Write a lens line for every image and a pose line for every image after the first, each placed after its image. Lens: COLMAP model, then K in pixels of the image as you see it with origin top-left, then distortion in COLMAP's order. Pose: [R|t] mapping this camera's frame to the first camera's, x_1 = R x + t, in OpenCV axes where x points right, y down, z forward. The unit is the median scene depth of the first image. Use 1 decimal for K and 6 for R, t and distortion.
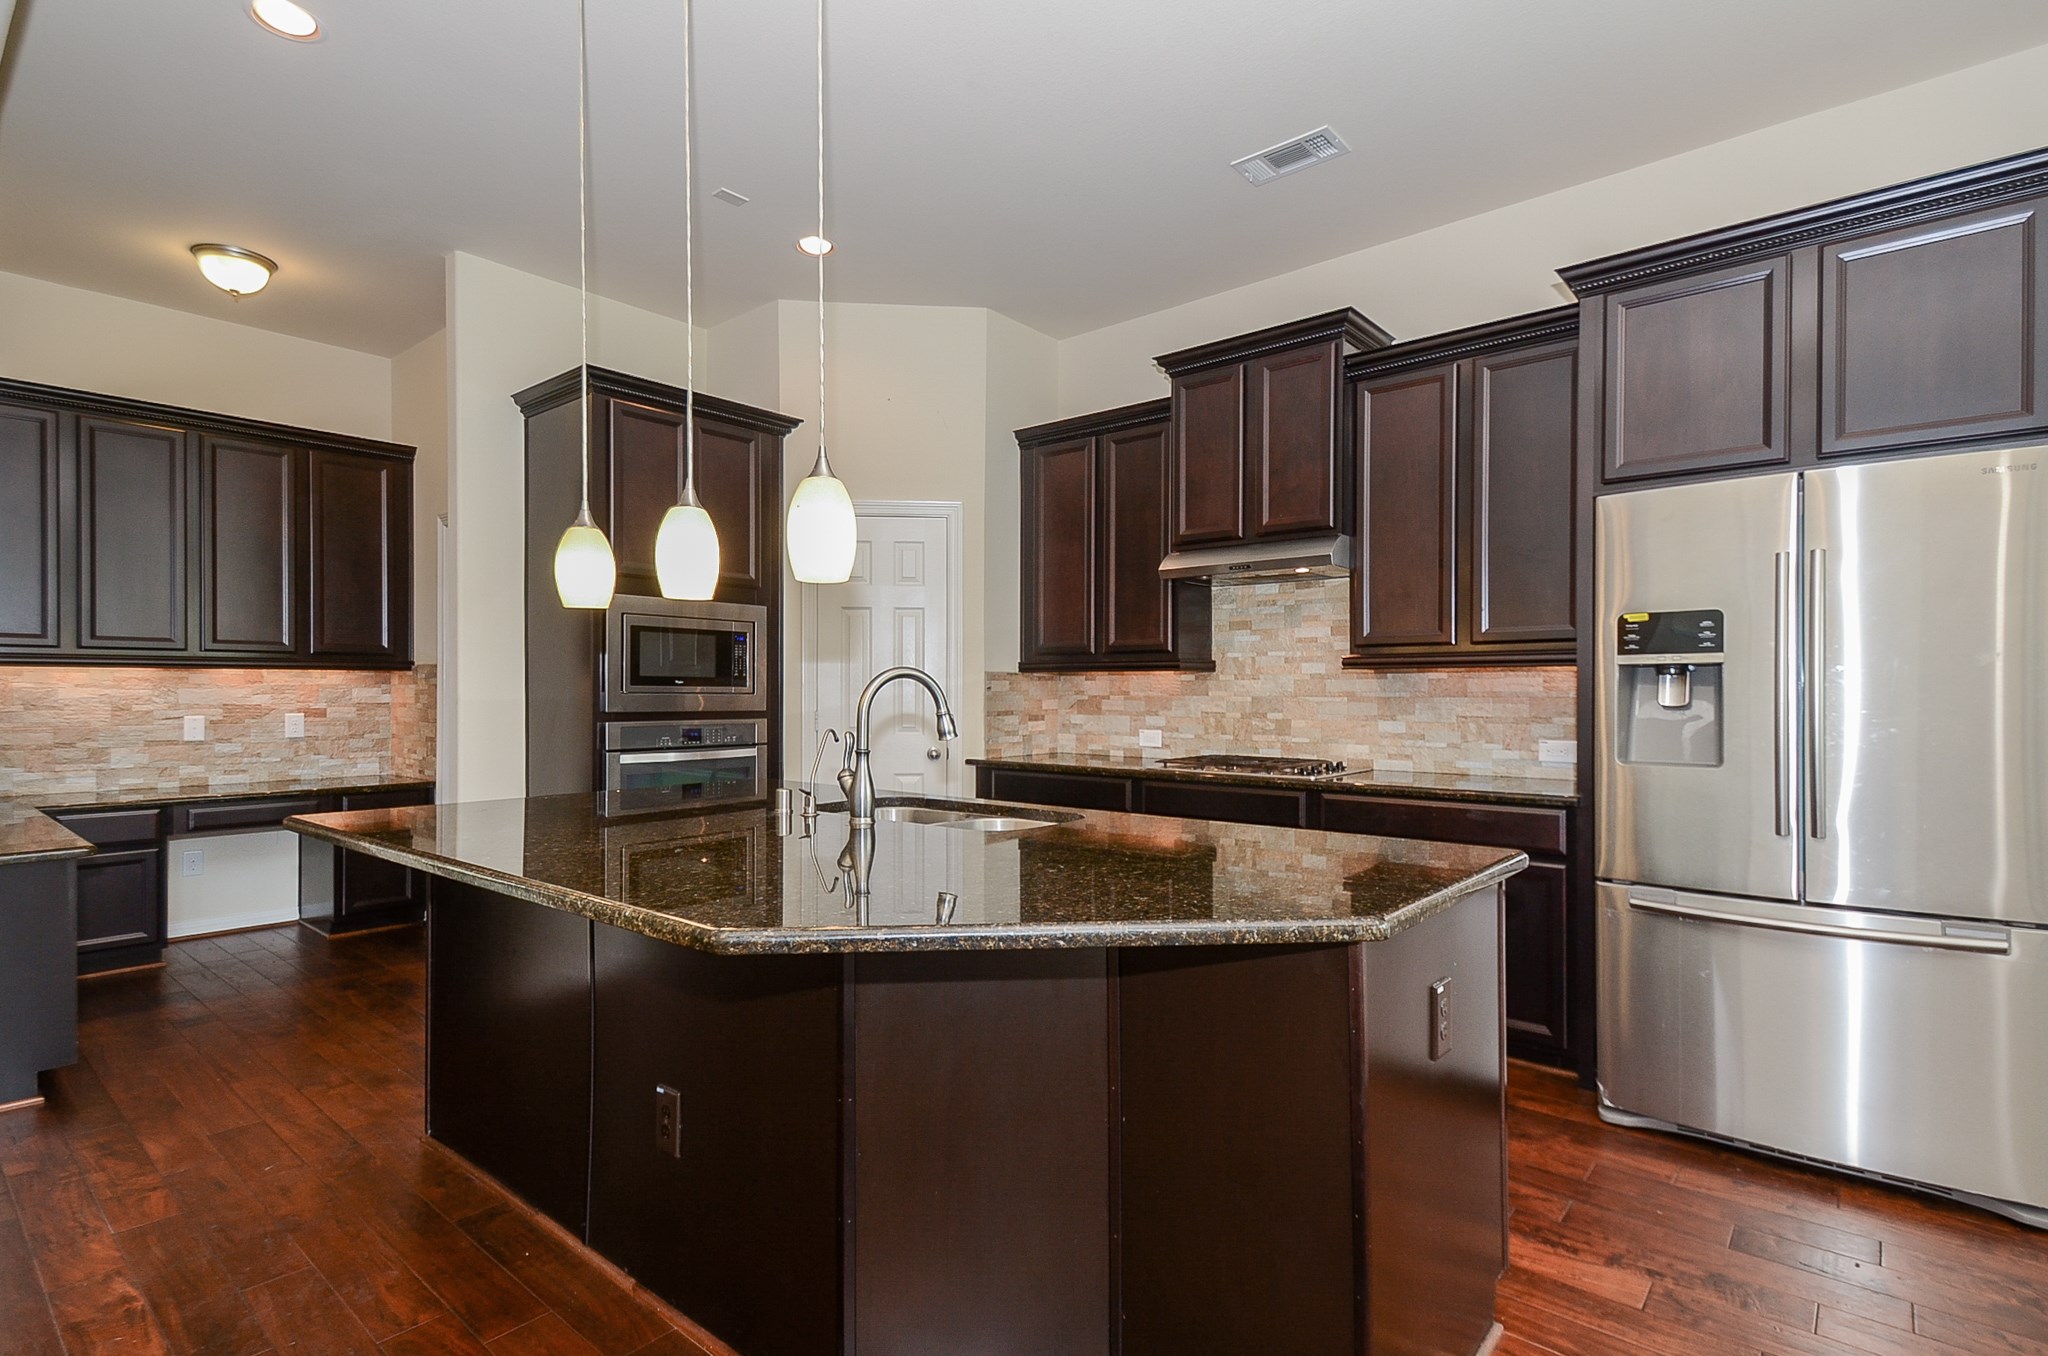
lens RADIAL K [[983.0, 0, 1022.9], [0, 983.0, 688.8], [0, 0, 1]] dist [0.010832, -0.001151]
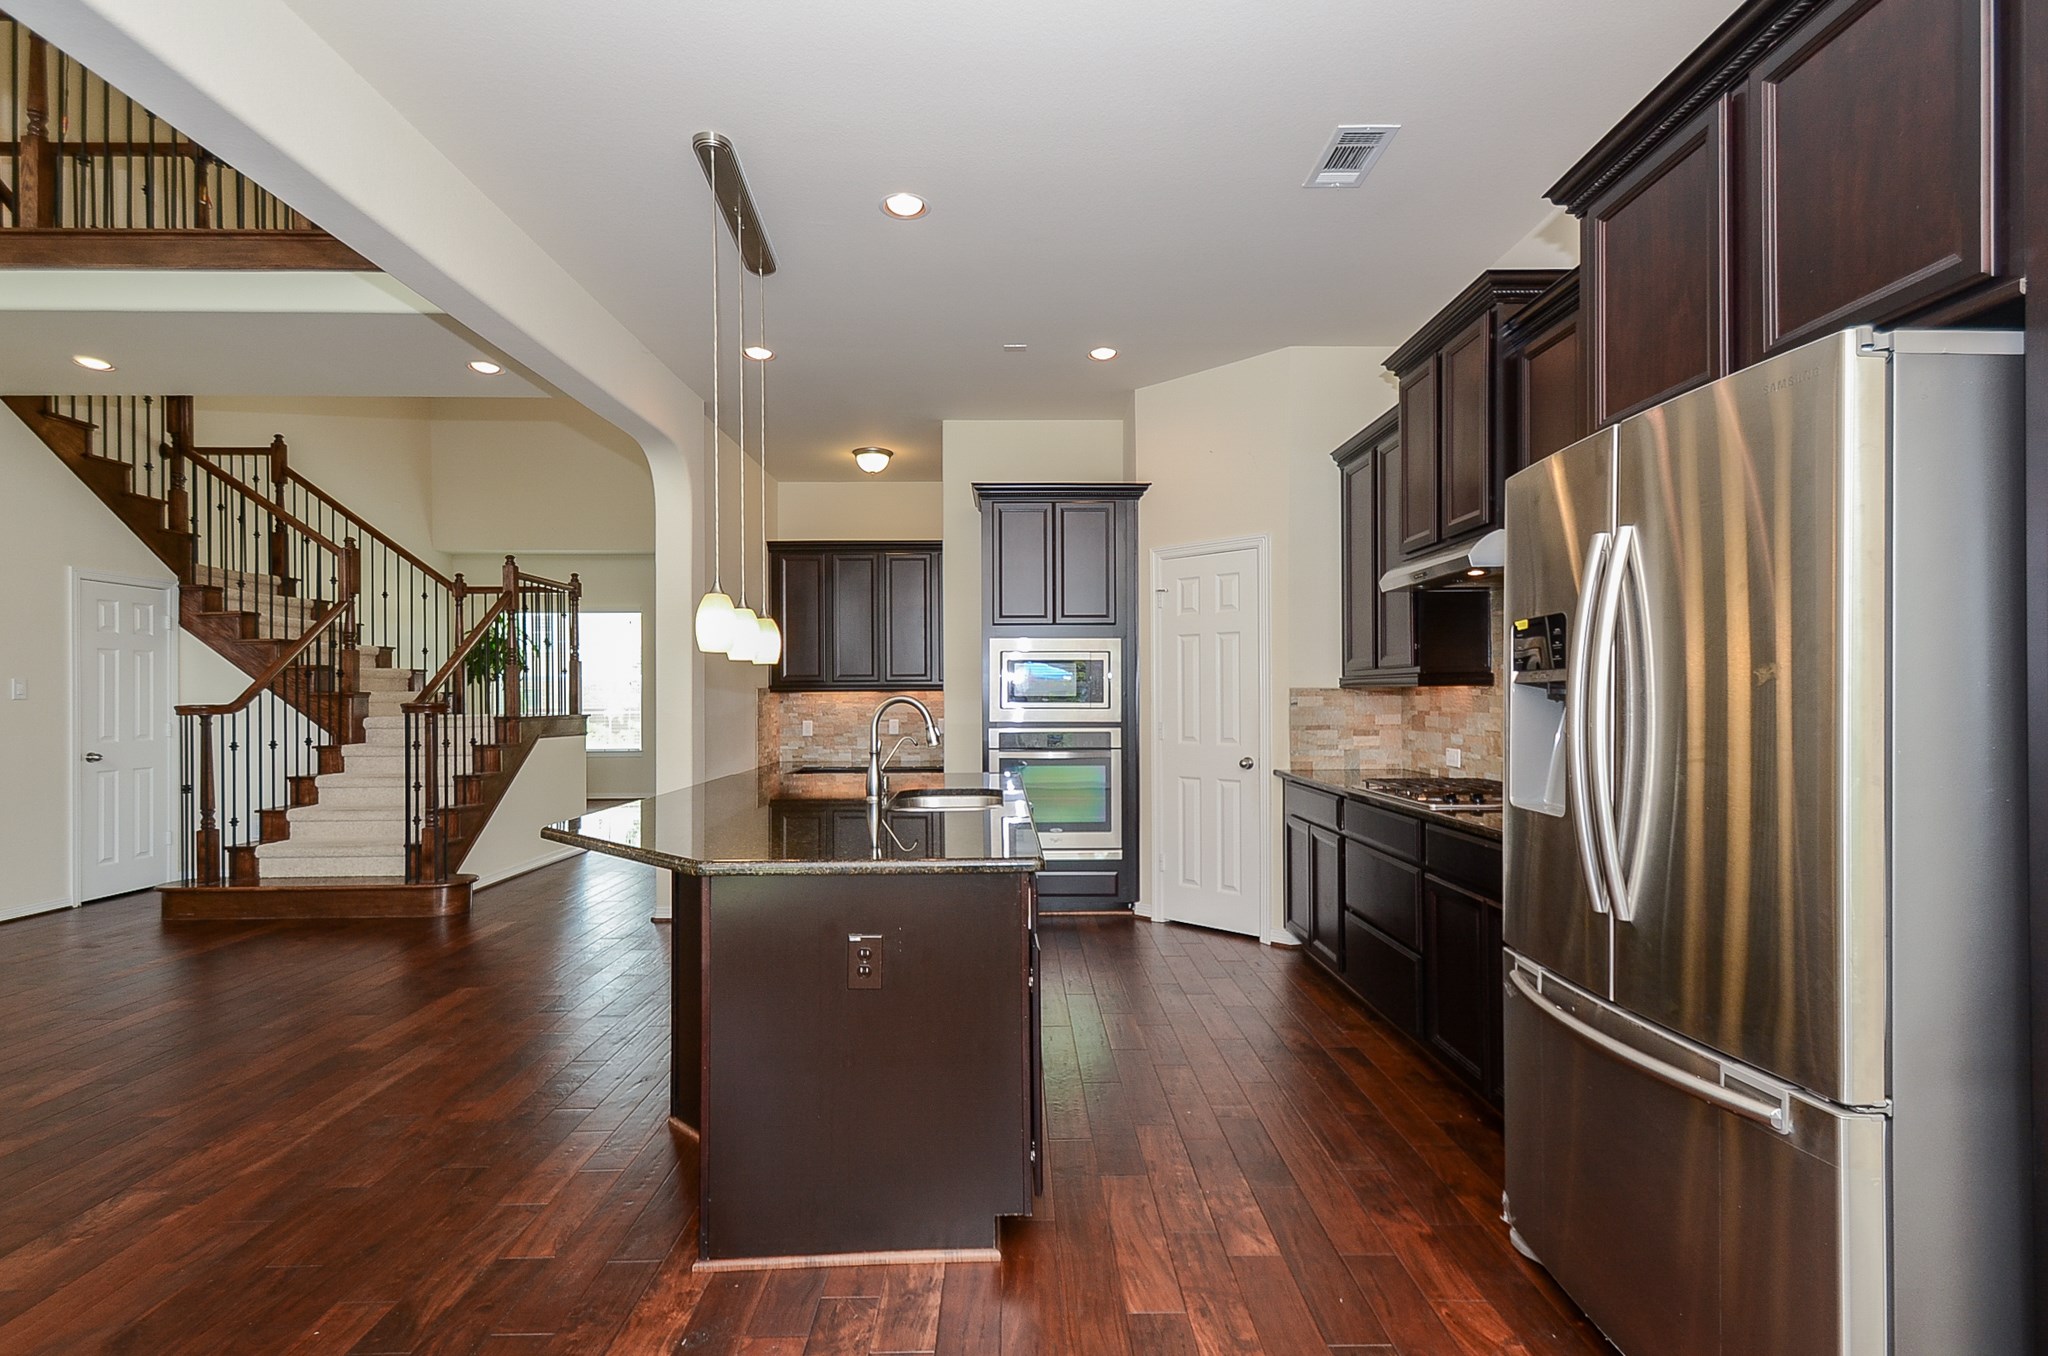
lens RADIAL K [[907.7, 0, 1021.3], [0, 907.7, 692.5], [0, 0, 1]] dist [0.016922, -0.008431]
pose [[0.667652, -0.008745, -0.744423, 0.524973], [0.008316, 0.999956, -0.004289, -0.011519], [0.744427, -0.003327, 0.667695, 0.131804]]
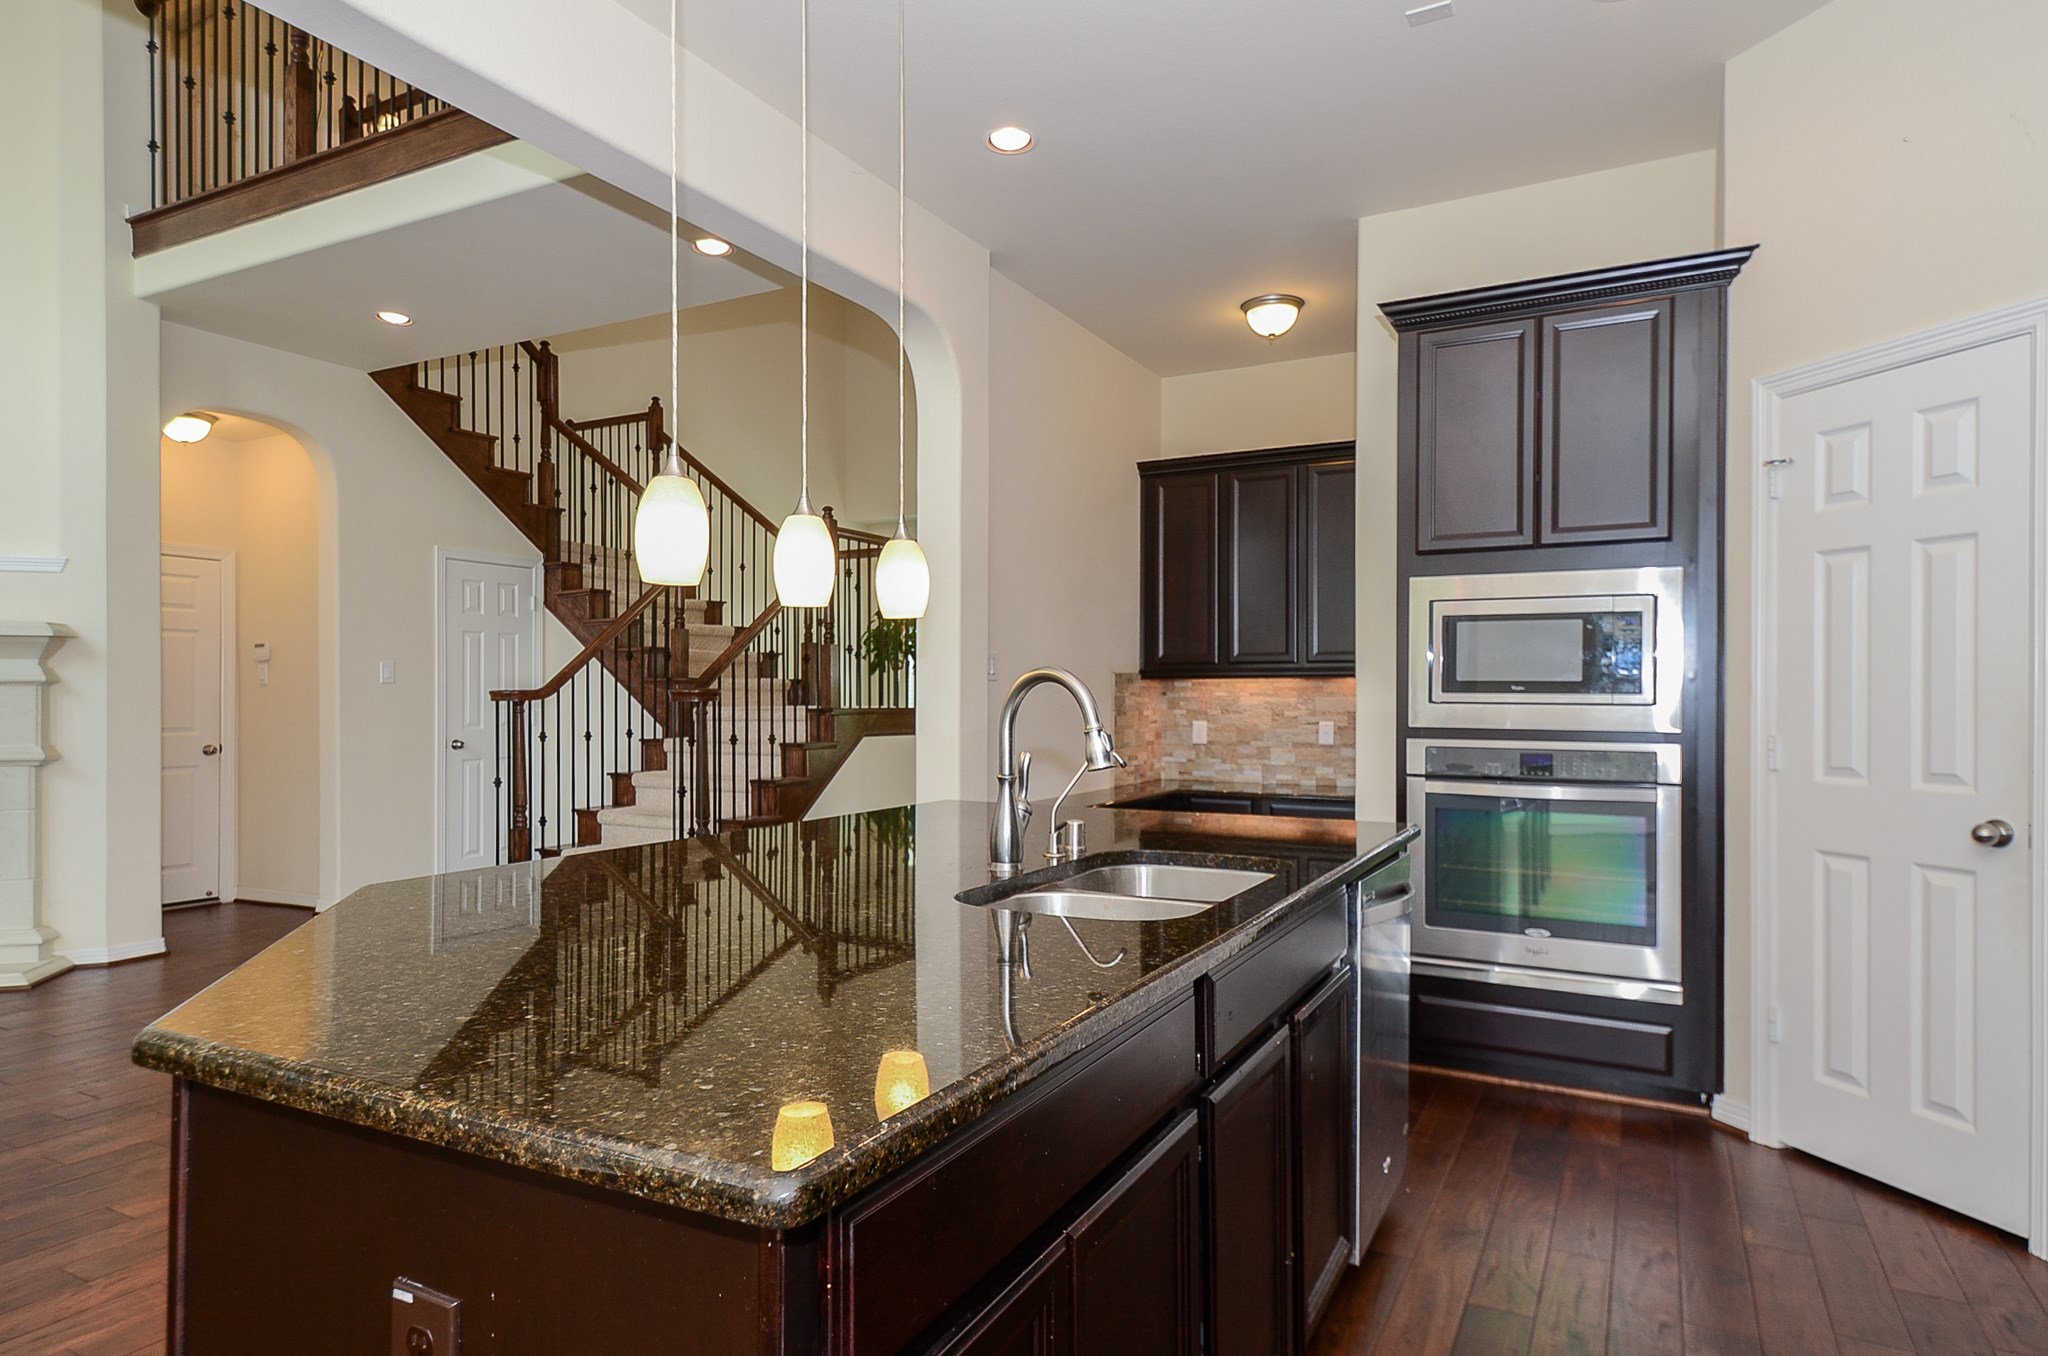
lens RADIAL K [[1146.8, 0, 1021.6], [0, 1146.8, 691.2], [0, 0, 1]] dist [0.005590, 0.002639]
pose [[0.220540, -0.004873, -0.975366, 0.372029], [-0.000191, 0.999987, -0.005039, -0.000305], [0.975378, 0.001297, 0.220536, 0.427434]]
